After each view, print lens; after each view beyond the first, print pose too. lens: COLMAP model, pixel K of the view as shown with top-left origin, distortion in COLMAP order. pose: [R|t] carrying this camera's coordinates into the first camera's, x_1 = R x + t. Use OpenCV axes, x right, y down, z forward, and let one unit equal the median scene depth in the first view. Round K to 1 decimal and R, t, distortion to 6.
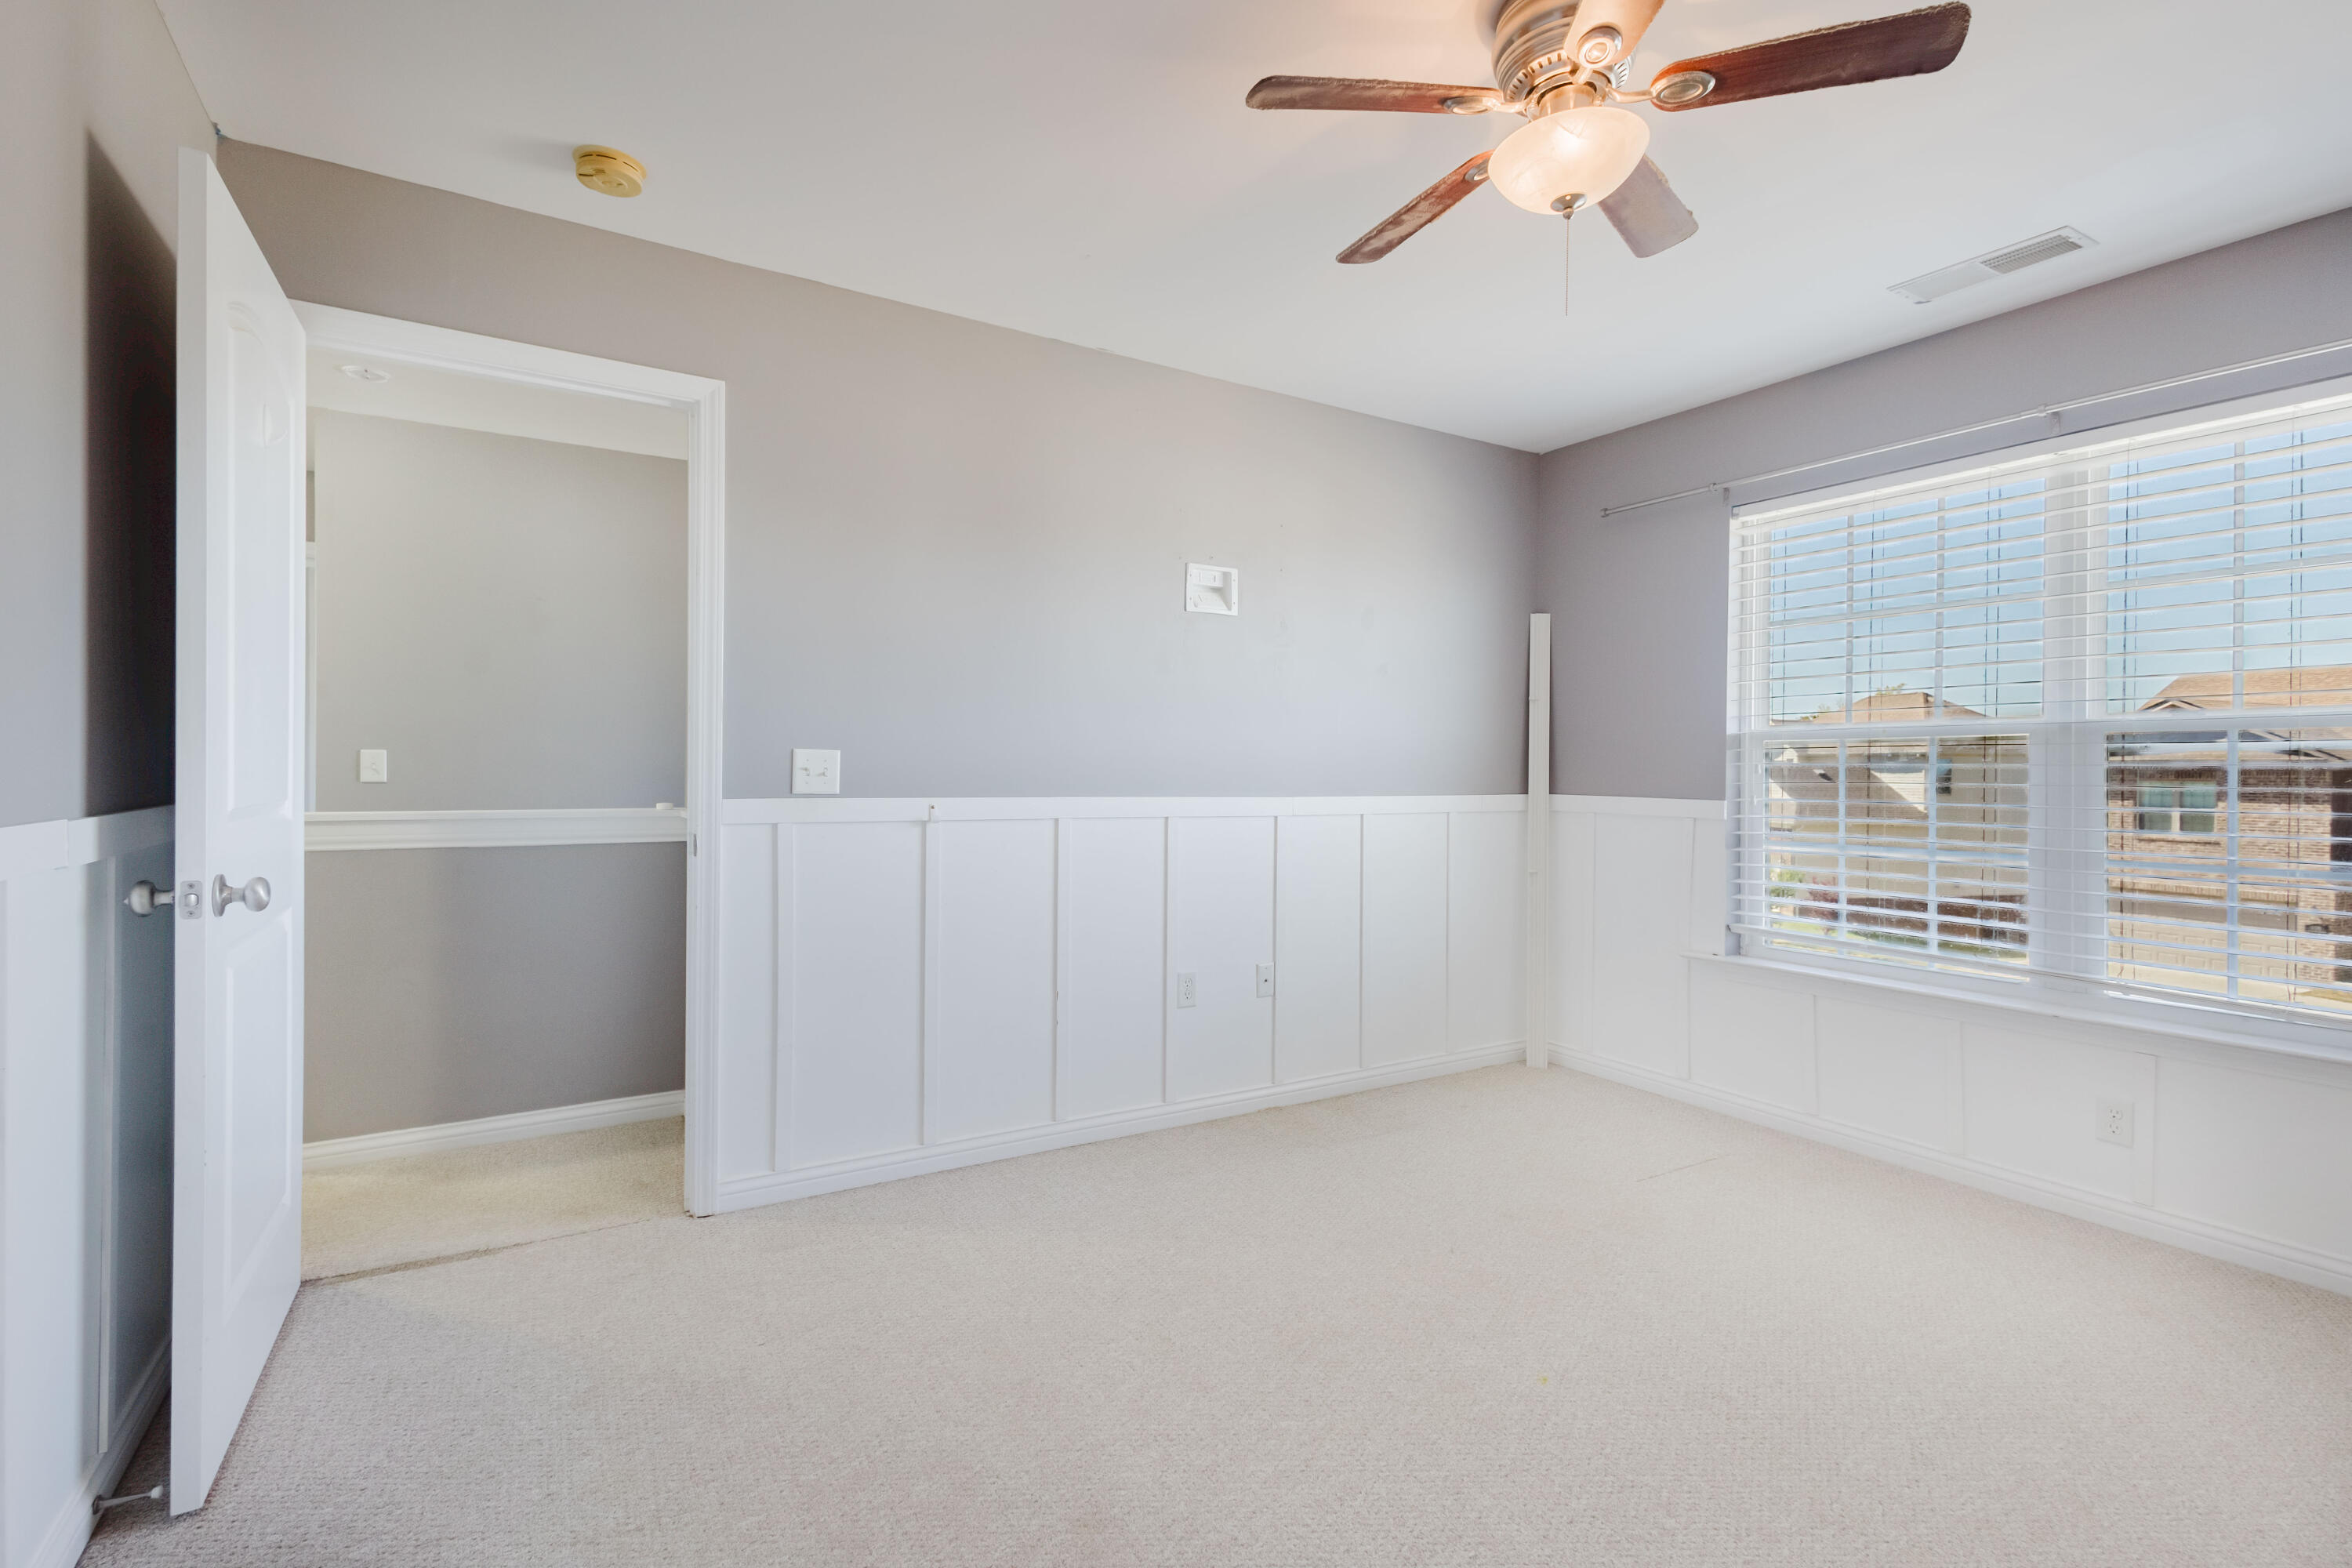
lens RADIAL K [[1079.3, 0, 1186.2], [0, 1079.3, 773.4], [0, 0, 1]] dist [0.009921, -0.000926]
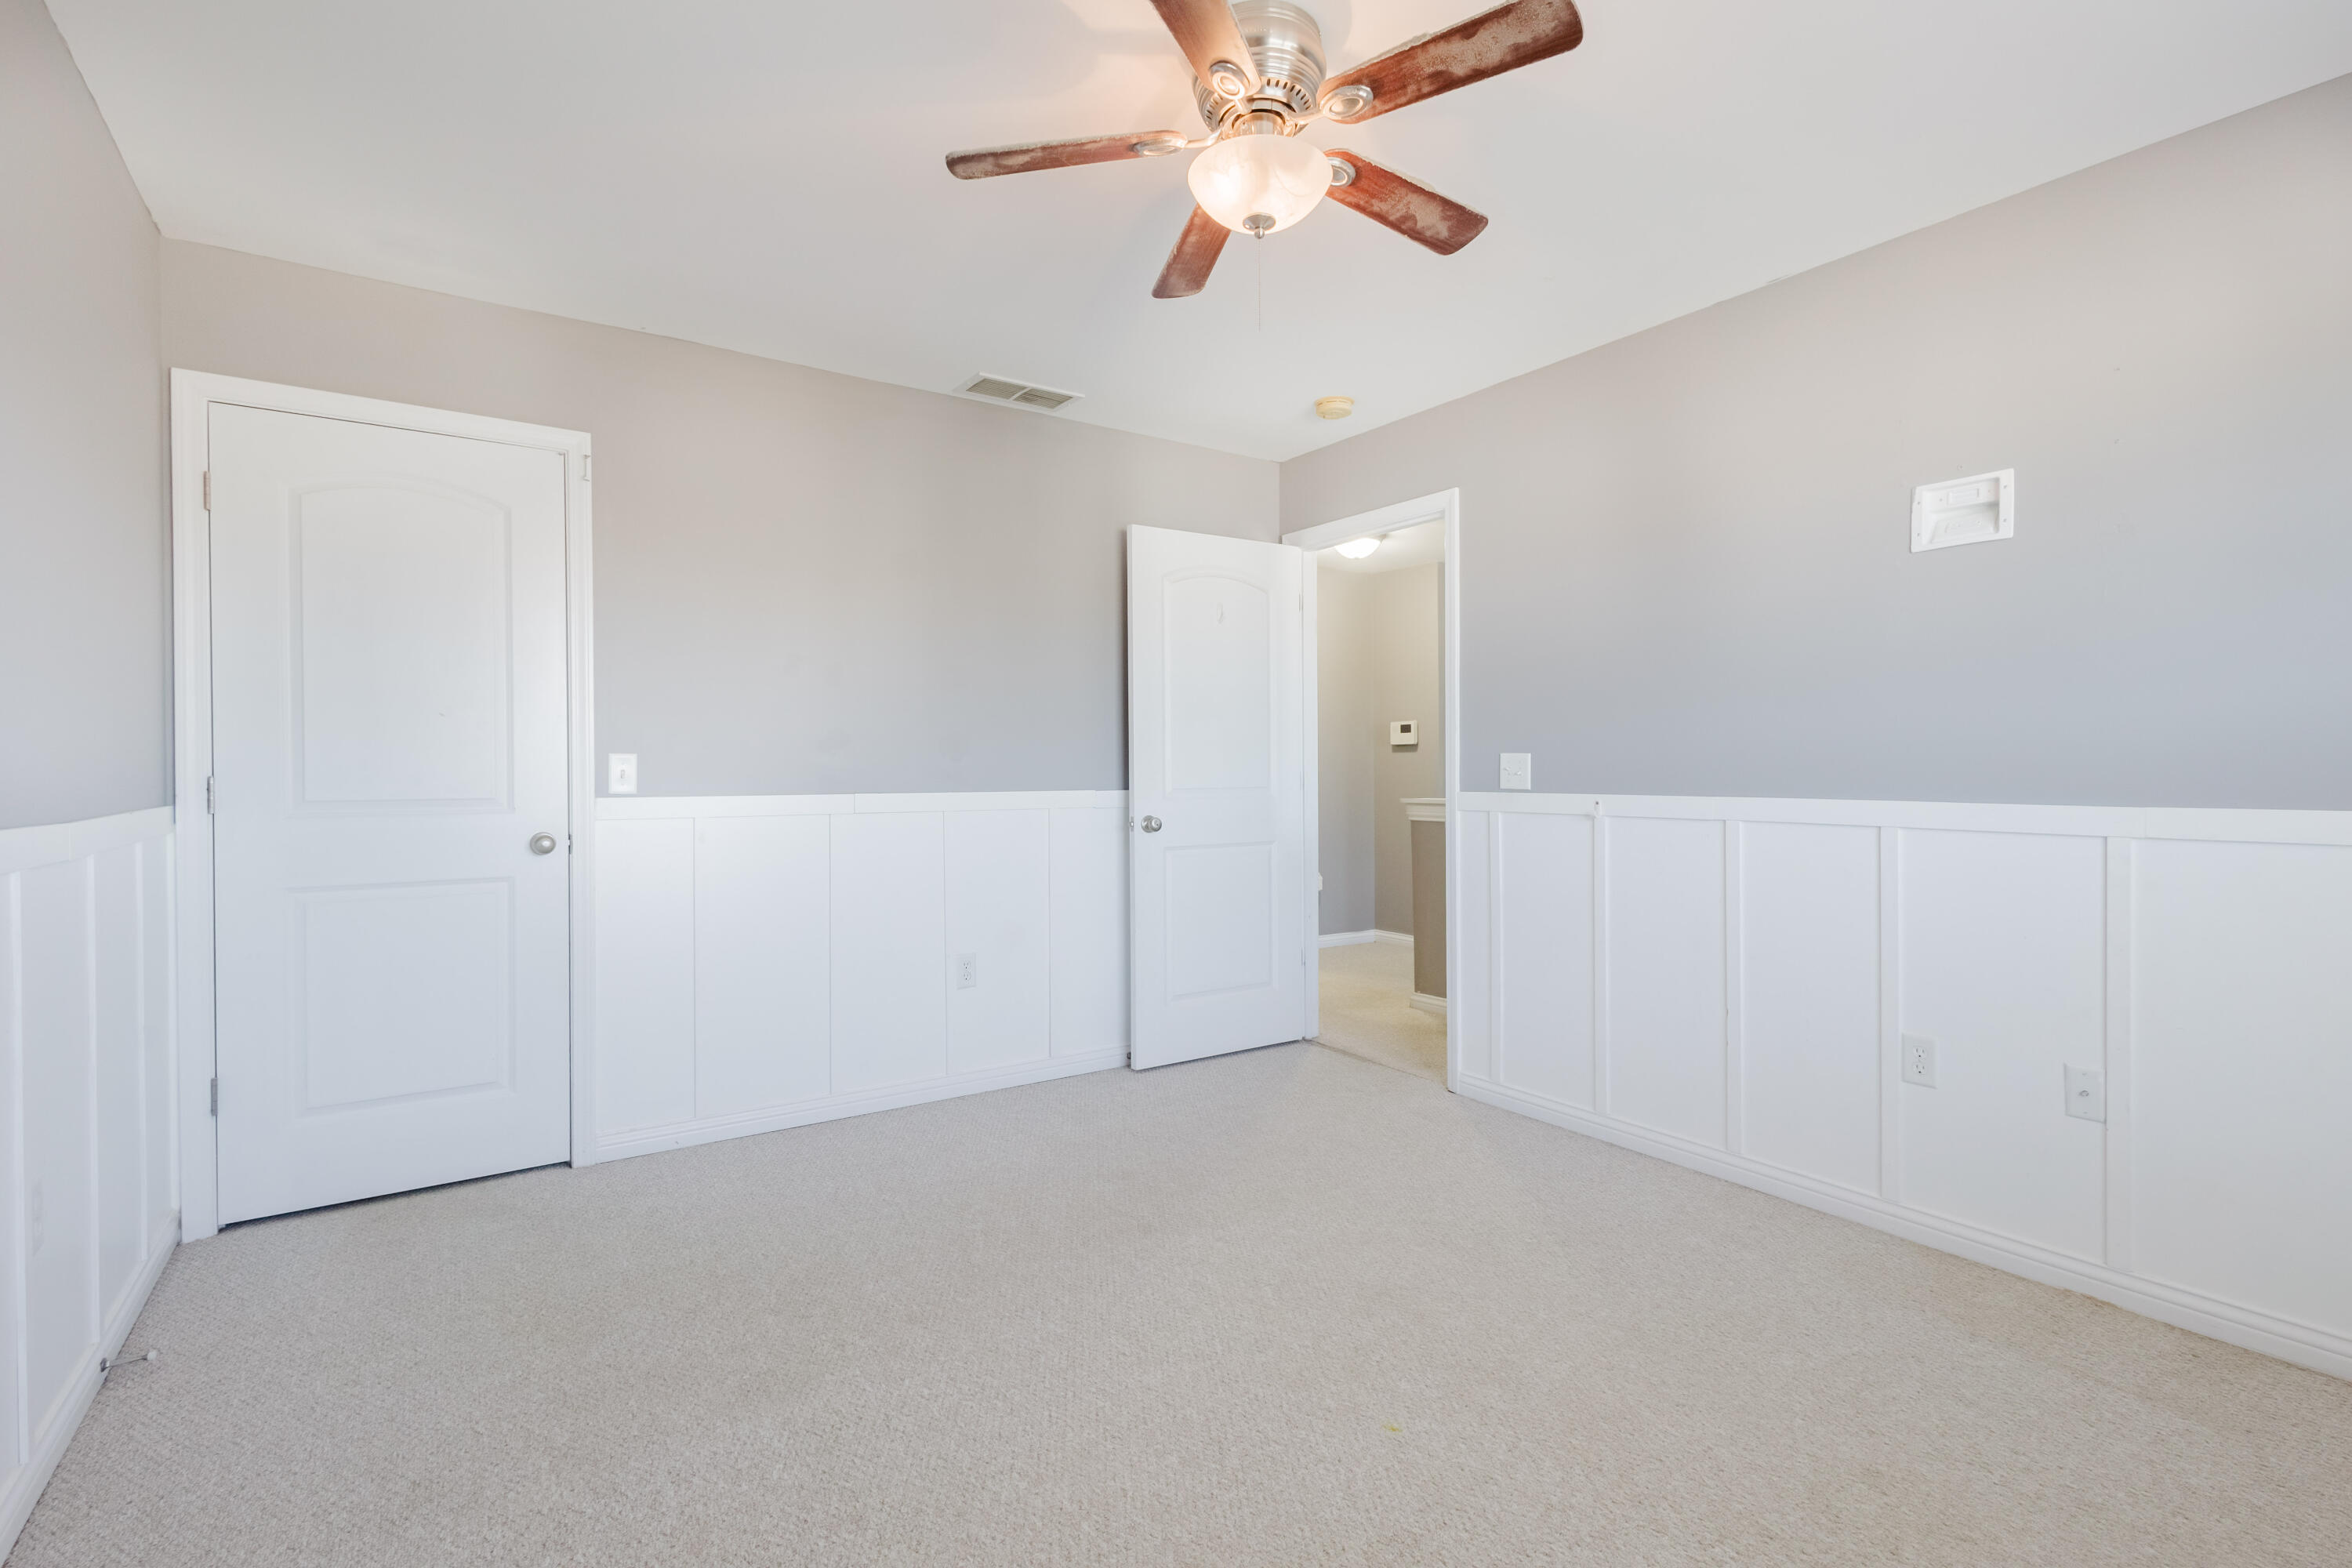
lens RADIAL K [[1079.3, 0, 1169.0], [0, 1079.3, 783.9], [0, 0, 1]] dist [0.009921, -0.000926]
pose [[0.037140, 0.001427, -0.999309, 0.833213], [-0.000347, 0.999999, 0.001415, 0.010330], [0.999310, 0.000294, 0.037140, 0.524741]]
